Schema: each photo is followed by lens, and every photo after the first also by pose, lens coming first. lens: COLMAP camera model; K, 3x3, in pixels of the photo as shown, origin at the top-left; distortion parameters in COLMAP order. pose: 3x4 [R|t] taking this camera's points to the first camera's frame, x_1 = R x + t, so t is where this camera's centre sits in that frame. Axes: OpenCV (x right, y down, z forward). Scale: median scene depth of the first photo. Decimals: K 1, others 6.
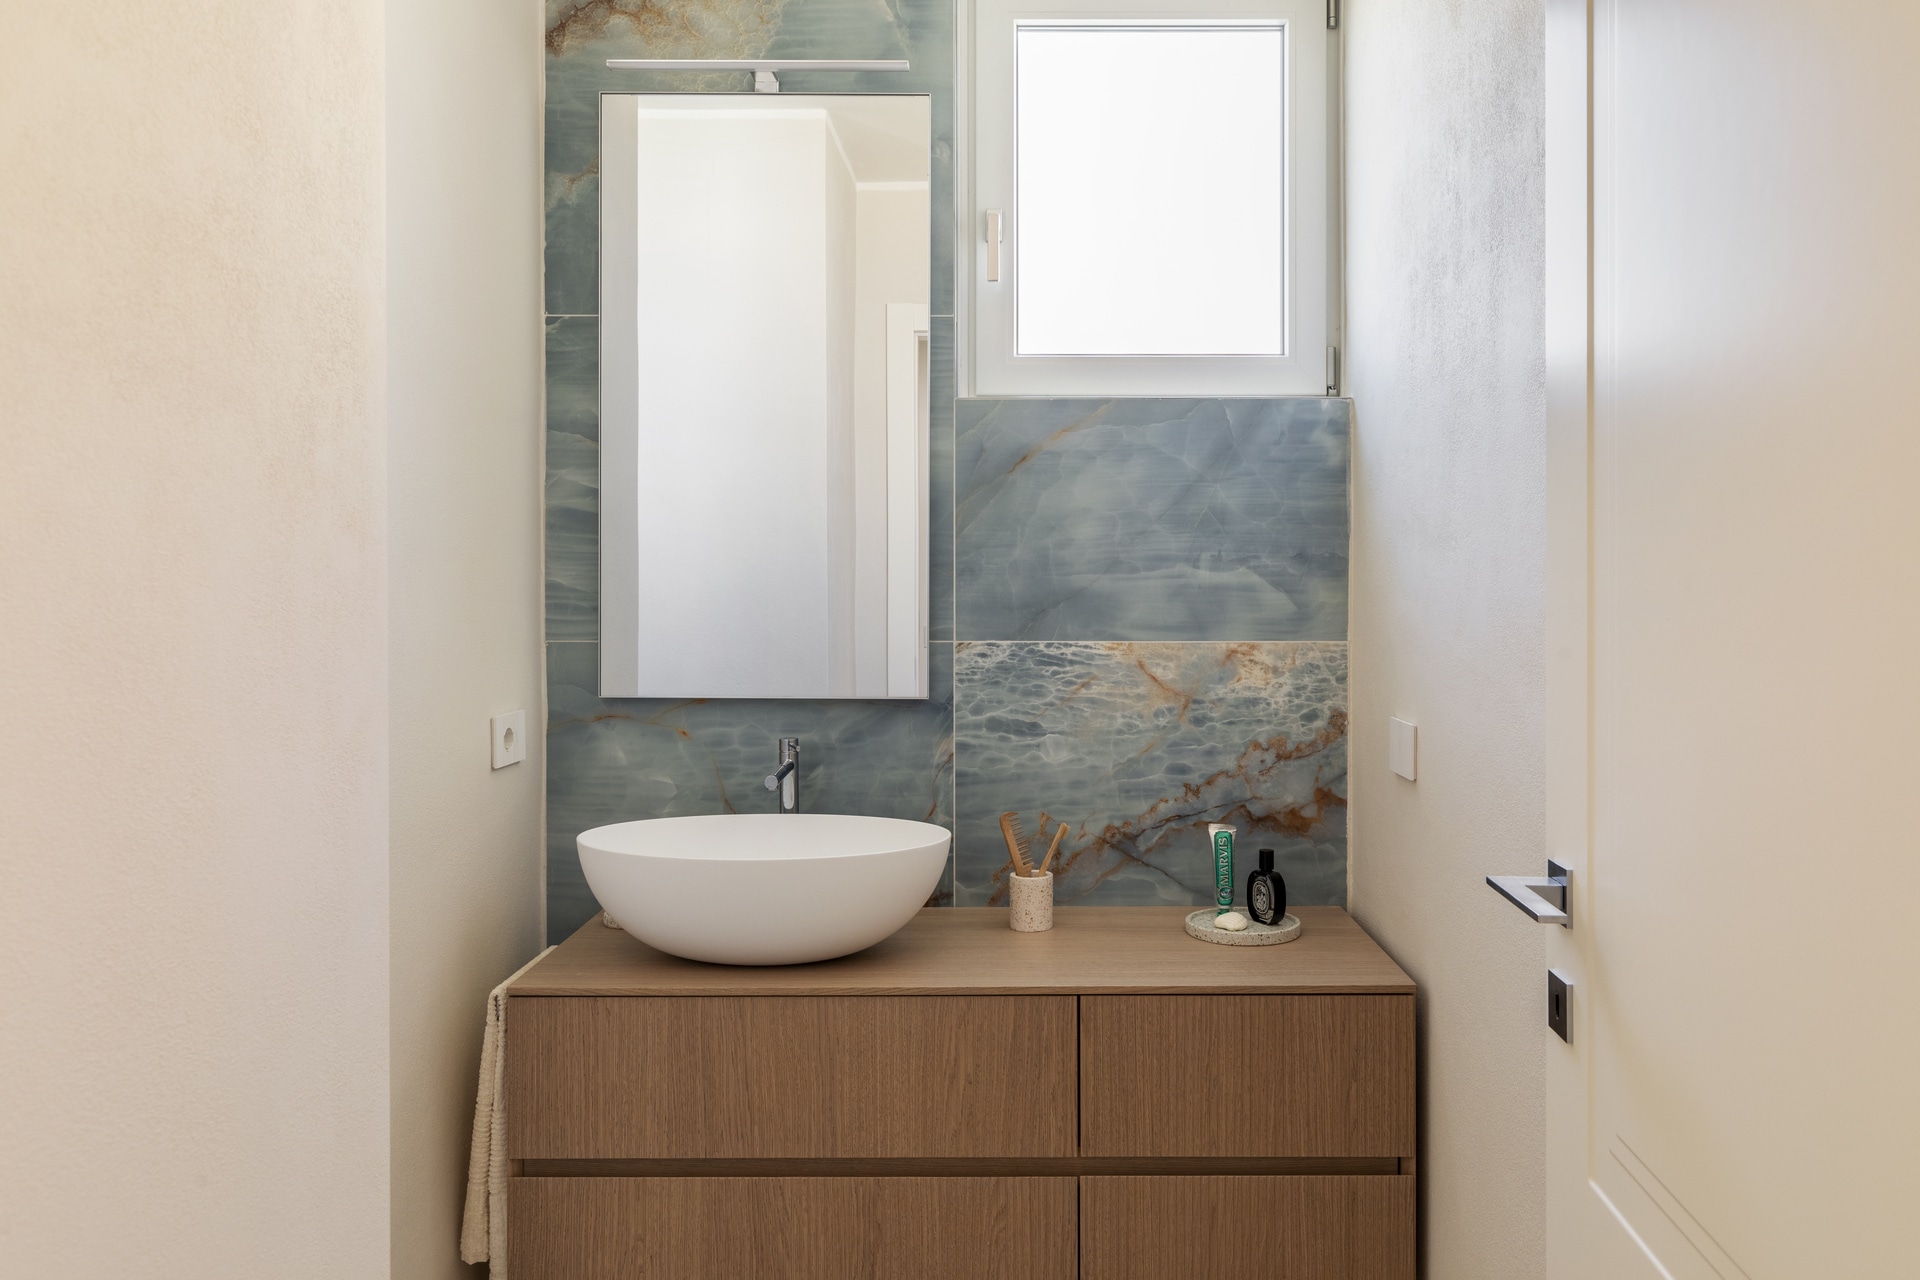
lens RADIAL K [[1453.8, 0, 962.5], [0, 1453.8, 631.6], [0, 0, 1]] dist [-0.002222, 0.000542]
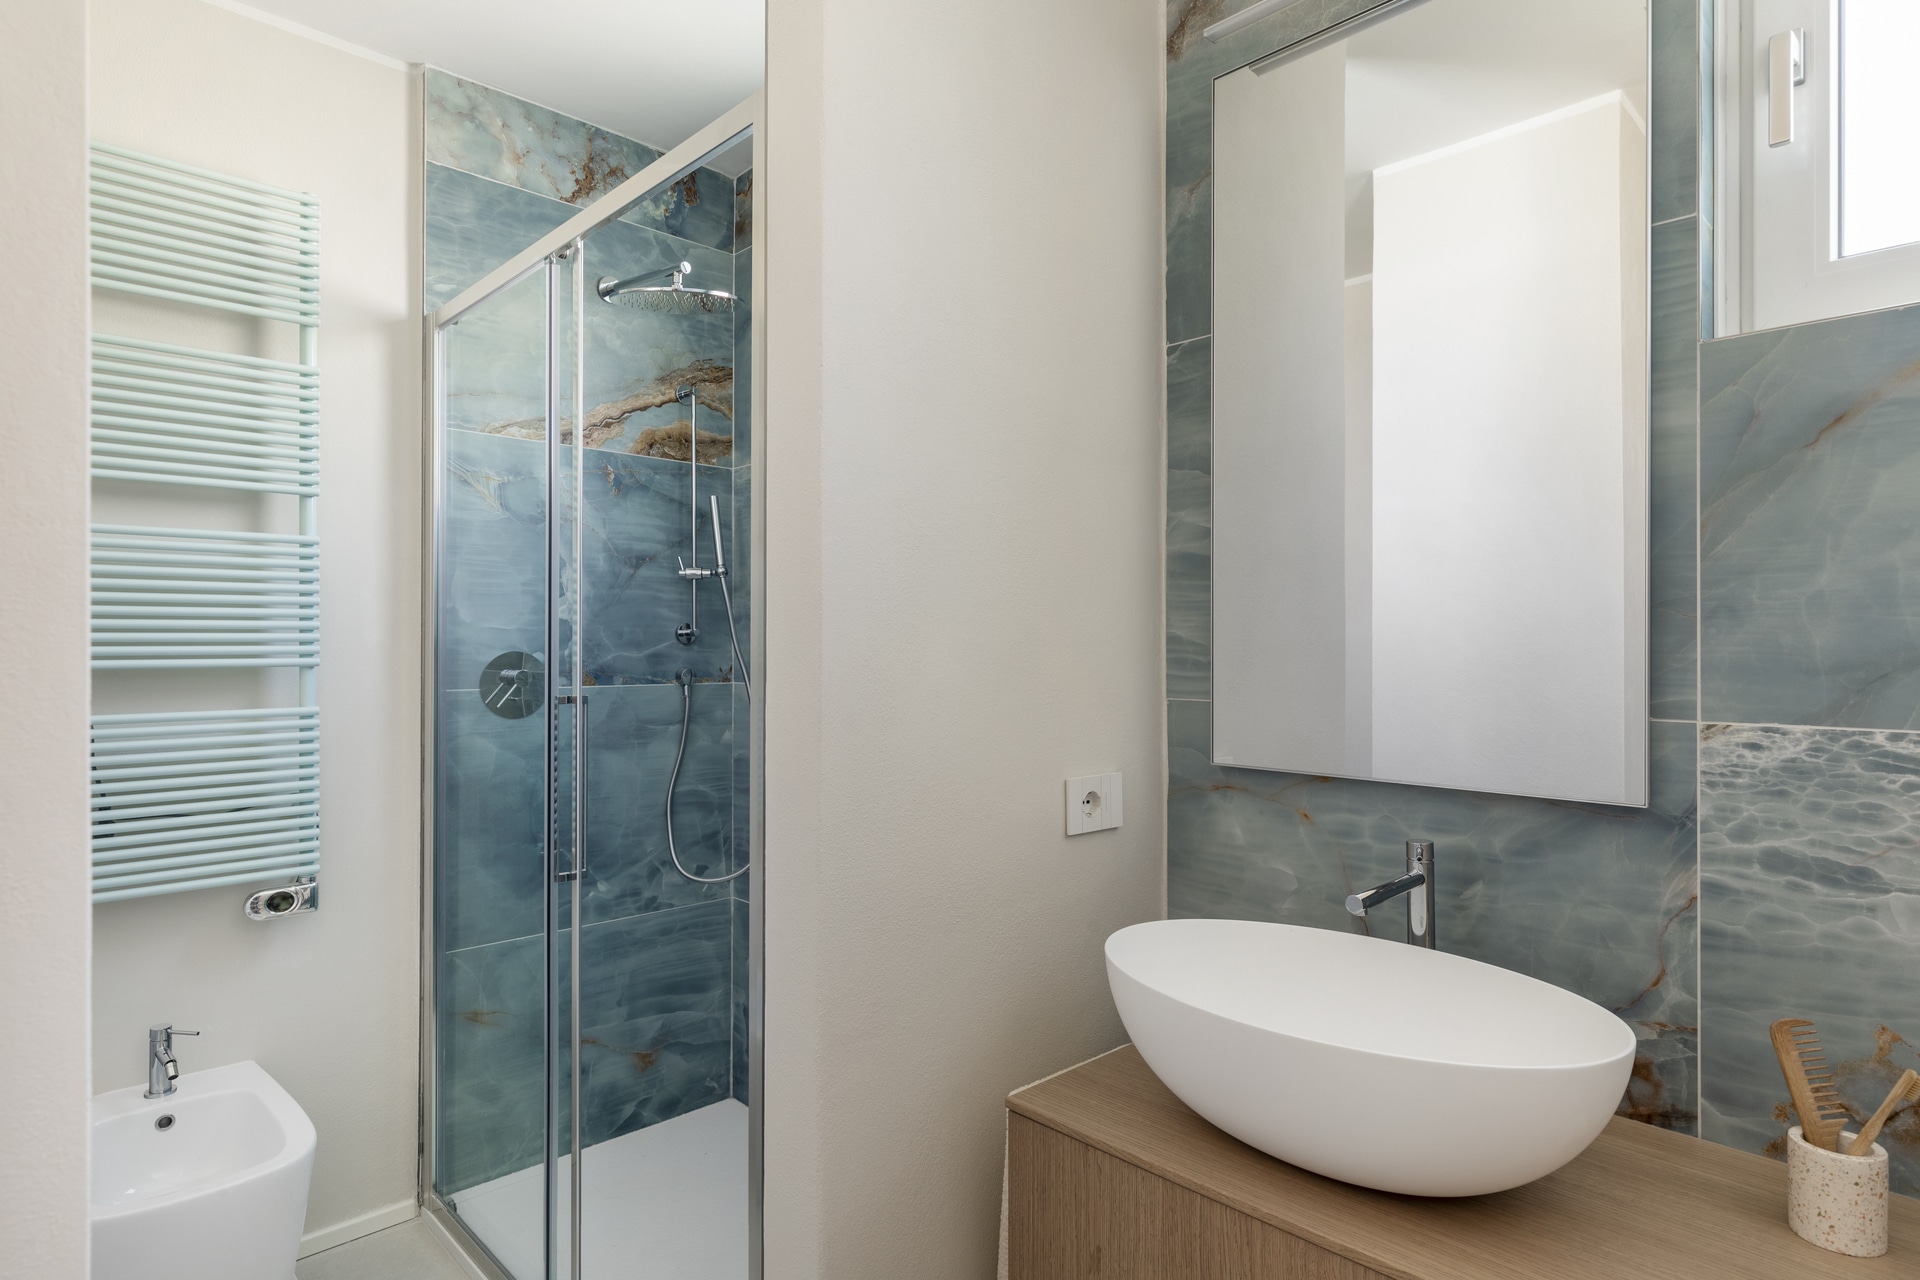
lens RADIAL K [[1040.6, 0, 958.6], [0, 1040.6, 650.9], [0, 0, 1]] dist [0.003475, -0.000372]
pose [[0.714018, 0.003539, -0.700118, 0.083101], [-0.026041, 0.999430, -0.021505, -0.006132], [0.699643, 0.033587, 0.713703, 0.443492]]
